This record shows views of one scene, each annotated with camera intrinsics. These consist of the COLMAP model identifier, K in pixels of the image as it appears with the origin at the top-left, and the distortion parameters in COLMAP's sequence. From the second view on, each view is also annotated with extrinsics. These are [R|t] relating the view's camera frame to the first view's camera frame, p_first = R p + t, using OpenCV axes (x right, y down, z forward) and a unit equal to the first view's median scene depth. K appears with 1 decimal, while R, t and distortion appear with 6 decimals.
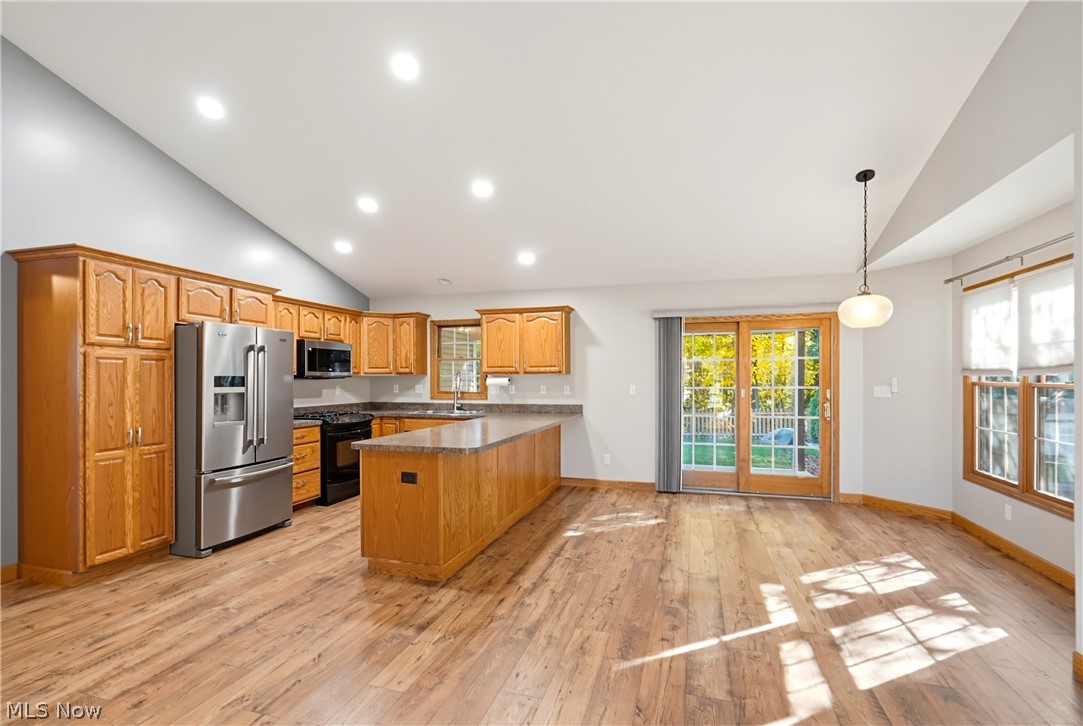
lens RADIAL K [[503.0, 0, 536.4], [0, 503.0, 380.8], [0, 0, 1]] dist [0.000220, 0.000075]
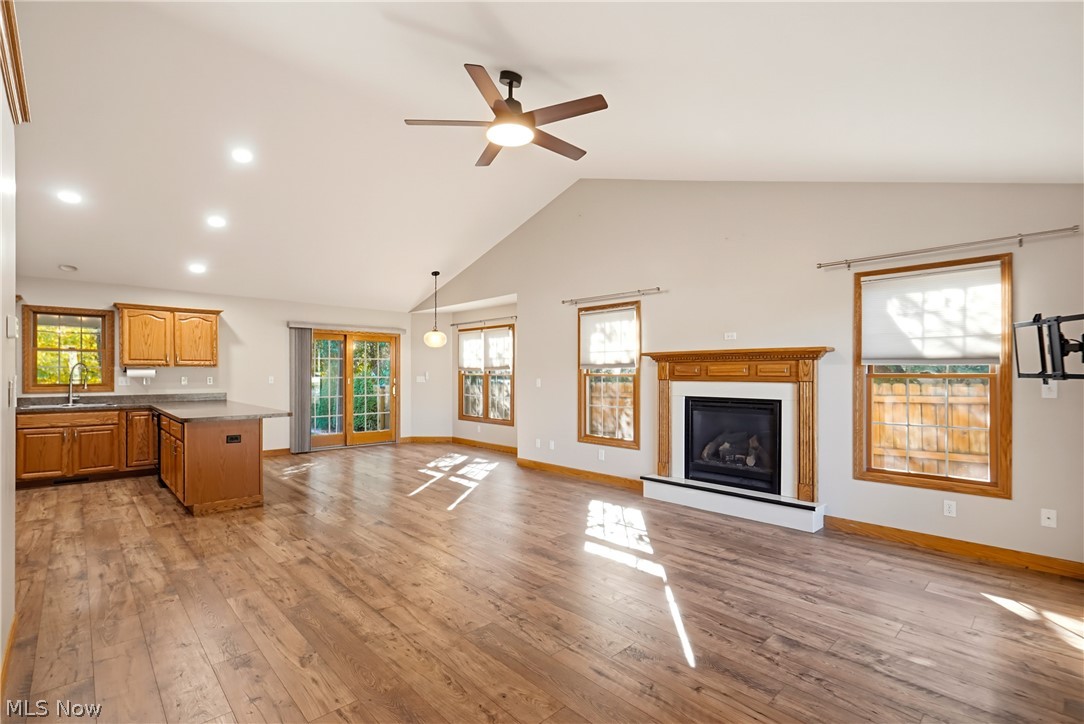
lens RADIAL K [[507.6, 0, 543.4], [0, 507.6, 376.3], [0, 0, 1]] dist [0.004162, 0.001176]
pose [[0.493432, -0.002557, 0.869780, -0.790343], [0.001901, 0.999996, 0.001861, 0.009798], [-0.869782, 0.000735, 0.493436, -0.349045]]
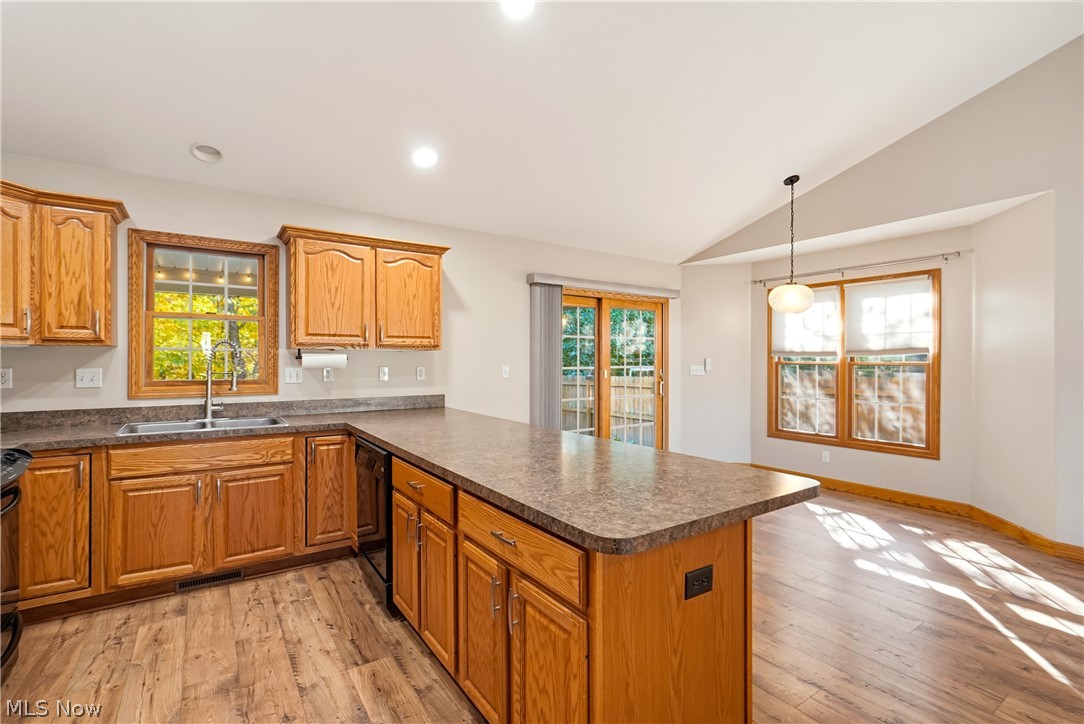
lens RADIAL K [[498.9, 0, 542.0], [0, 498.9, 362.0], [0, 0, 1]] dist [-0.003345, 0.000073]
pose [[0.616887, 0.001203, 0.787051, -0.490528], [0.001222, 0.999996, -0.002486, 0.005963], [-0.787051, 0.002495, 0.616883, 0.622256]]
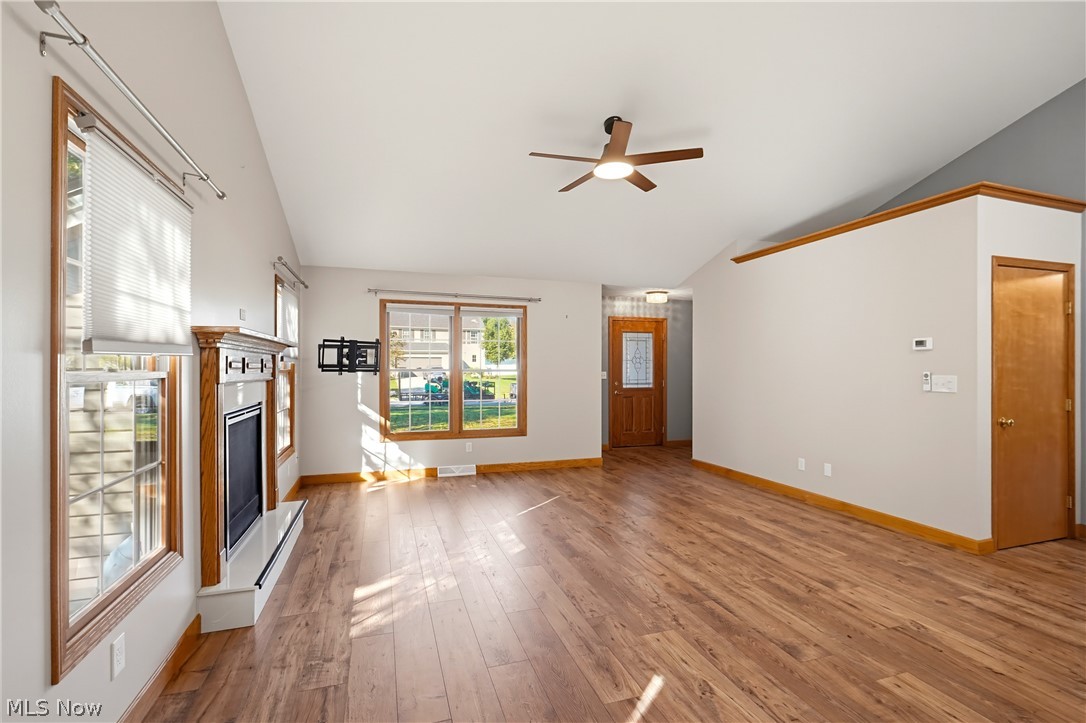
lens RADIAL K [[492.8, 0, 547.1], [0, 492.8, 358.3], [0, 0, 1]] dist [-0.004523, -0.000029]
pose [[-0.811798, -0.009216, -0.583866, 0.388313], [0.000396, 0.999867, -0.016333, 0.000516], [0.583938, -0.013491, -0.811686, 0.660528]]
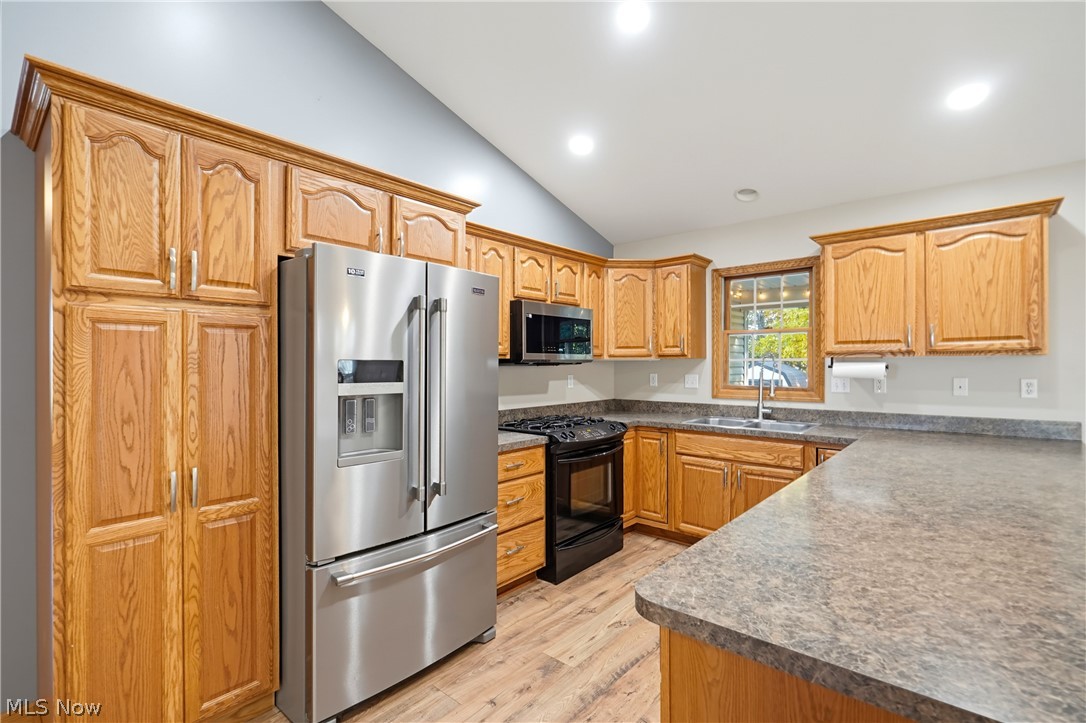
lens RADIAL K [[497.1, 0, 545.4], [0, 497.1, 366.1], [0, 0, 1]] dist [-0.004076, -0.000110]
pose [[0.916290, 0.001841, -0.400512, -0.225847], [-0.001633, 0.999998, 0.000860, -0.003563], [0.400513, -0.000134, 0.916291, 0.536848]]
